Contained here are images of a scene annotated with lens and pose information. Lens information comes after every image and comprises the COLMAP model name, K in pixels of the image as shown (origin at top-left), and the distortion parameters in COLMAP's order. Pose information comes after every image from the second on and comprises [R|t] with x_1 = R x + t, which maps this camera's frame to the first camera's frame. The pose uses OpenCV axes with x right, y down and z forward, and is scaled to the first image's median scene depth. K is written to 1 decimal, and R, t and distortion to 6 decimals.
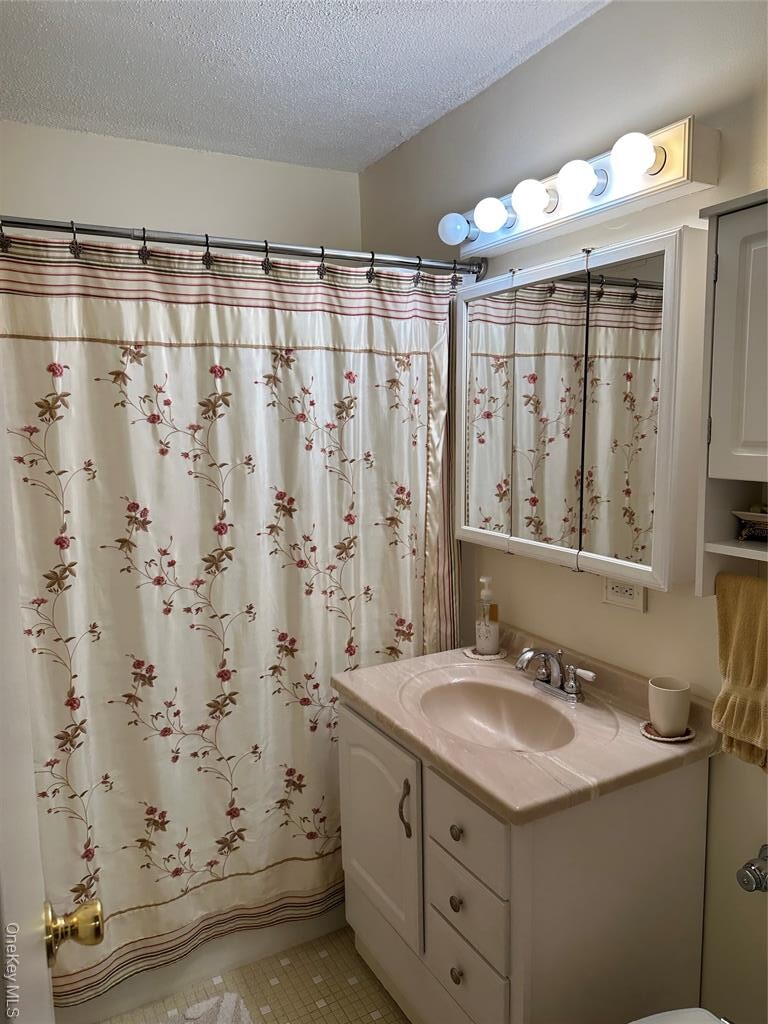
lens RADIAL K [[721.4, 0, 380.8], [0, 721.4, 517.6], [0, 0, 1]] dist [0.090613, -0.106694]
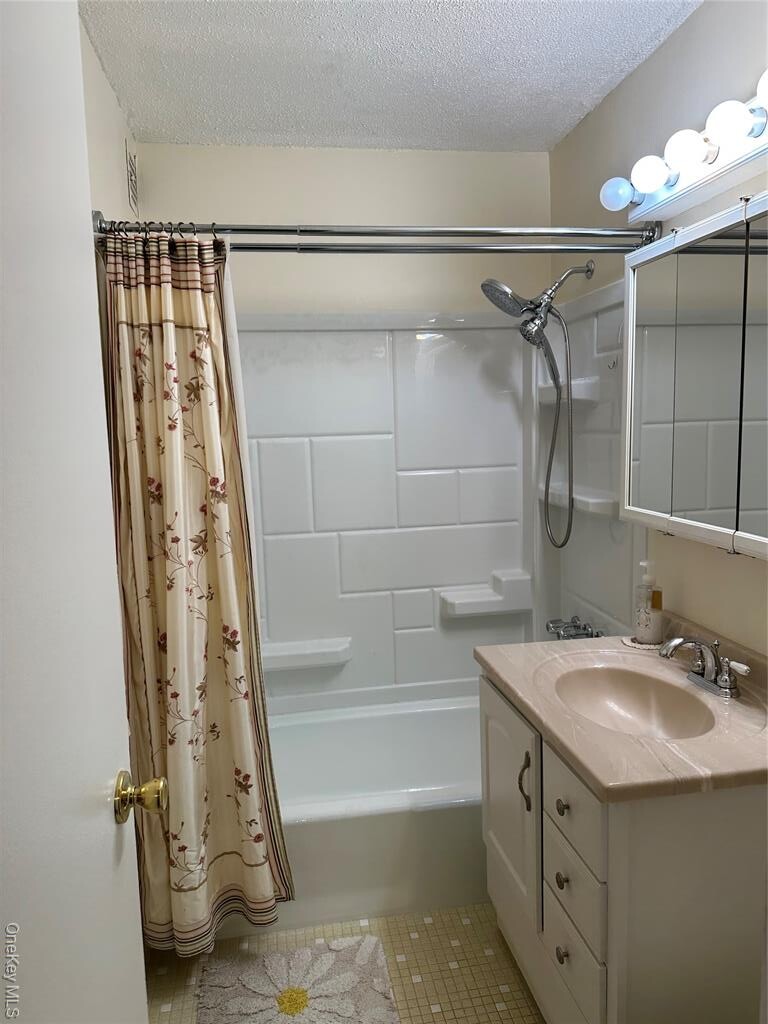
lens RADIAL K [[727.2, 0, 384.0], [0, 727.2, 512.0], [0, 0, 1]] dist [0.023893, -0.005612]
pose [[0.946472, 0.031828, -0.321212, 0.142776], [-0.033082, 0.999451, 0.001554, 0.033379], [0.321085, 0.009155, 0.947006, -0.004821]]
